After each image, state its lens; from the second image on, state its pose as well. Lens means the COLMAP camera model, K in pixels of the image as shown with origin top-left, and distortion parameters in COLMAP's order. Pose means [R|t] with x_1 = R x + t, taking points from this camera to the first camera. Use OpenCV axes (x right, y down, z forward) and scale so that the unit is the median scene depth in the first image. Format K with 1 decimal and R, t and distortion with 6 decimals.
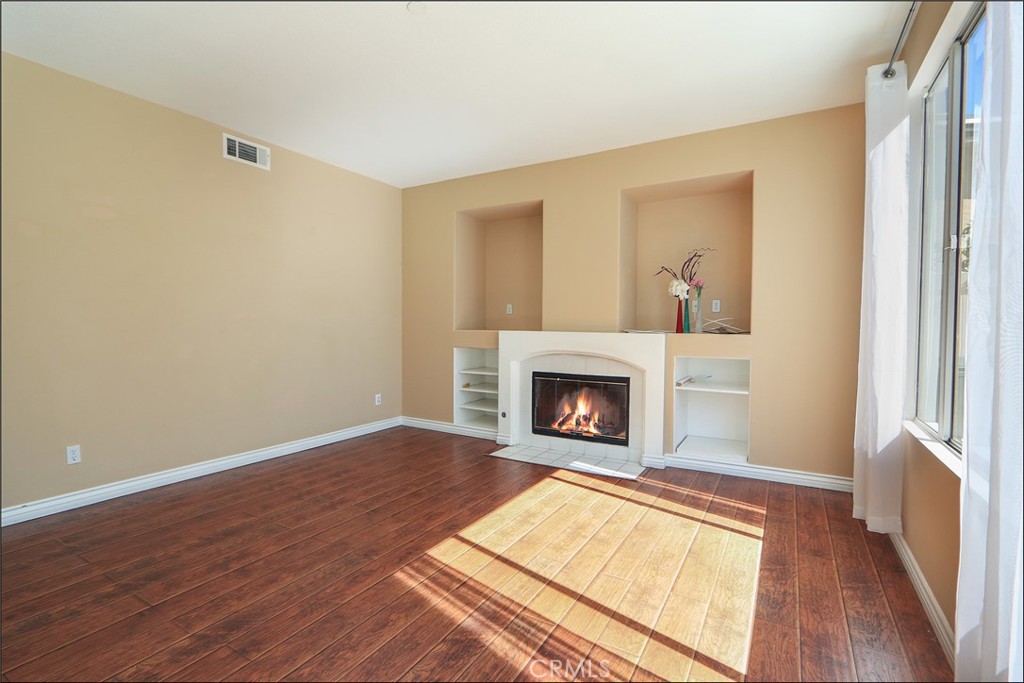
lens RADIAL K [[477.3, 0, 504.2], [0, 477.3, 335.6], [0, 0, 1]] dist [0.000698, -0.006559]
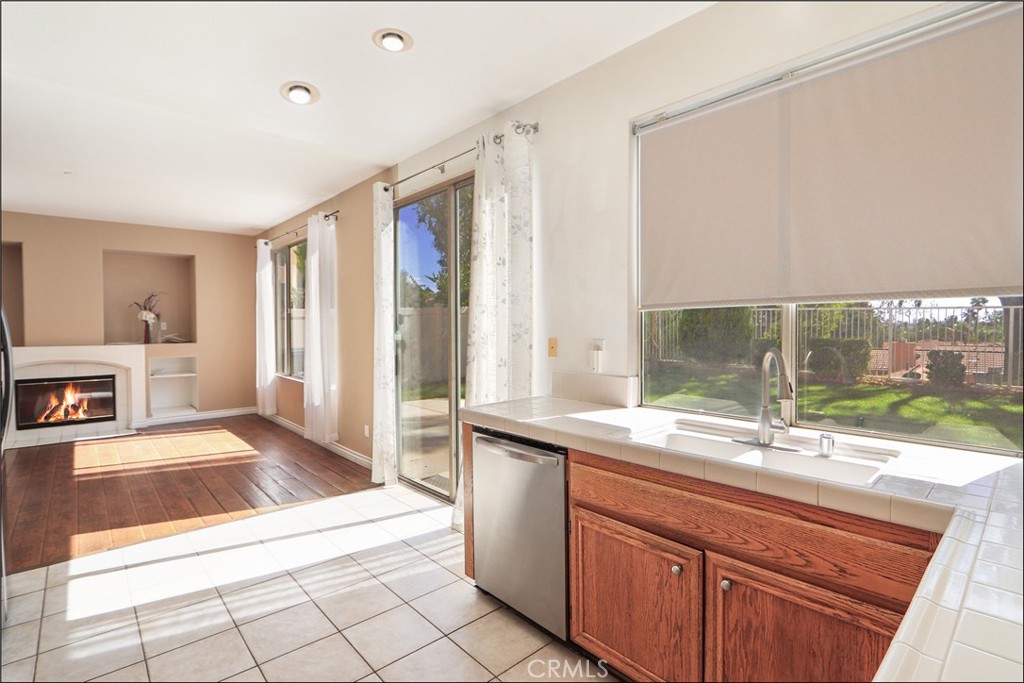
lens RADIAL K [[477.3, 0, 504.2], [0, 477.3, 335.6], [0, 0, 1]] dist [0.000698, -0.006559]
pose [[0.302212, -0.021152, 0.953006, -0.820341], [0.032644, 0.999397, 0.011830, -0.012711], [-0.952682, 0.027535, 0.302720, -0.650592]]
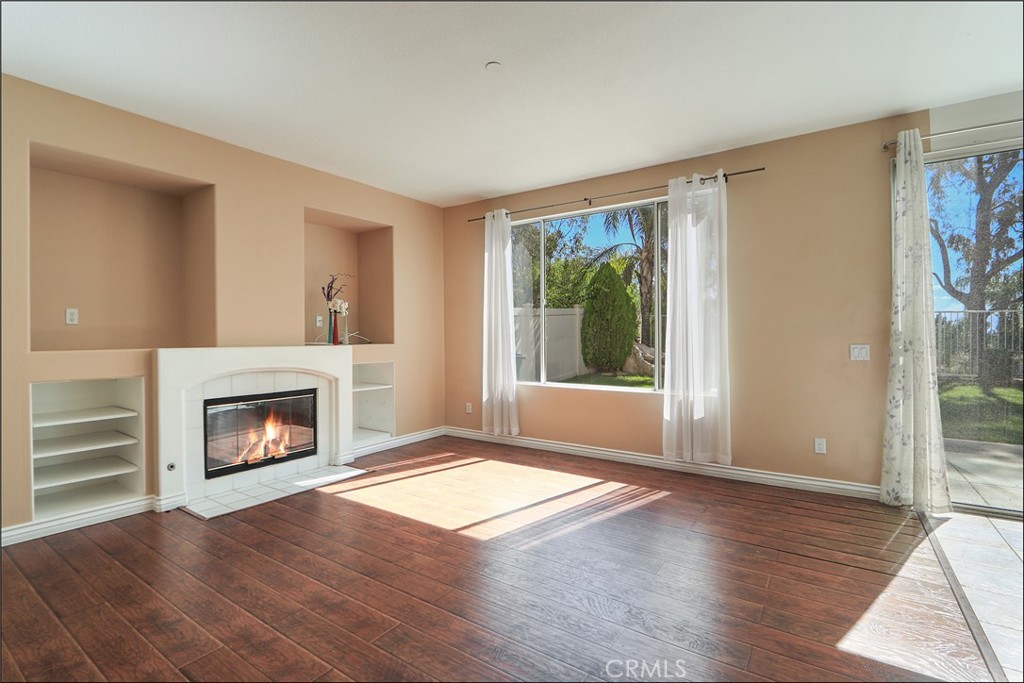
lens RADIAL K [[477.3, 0, 504.2], [0, 477.3, 335.6], [0, 0, 1]] dist [0.000698, -0.006559]
pose [[0.063987, -0.002451, 0.997948, -0.779625], [0.032054, 0.999486, 0.000399, -0.014975], [-0.997436, 0.031963, 0.064033, 0.531644]]
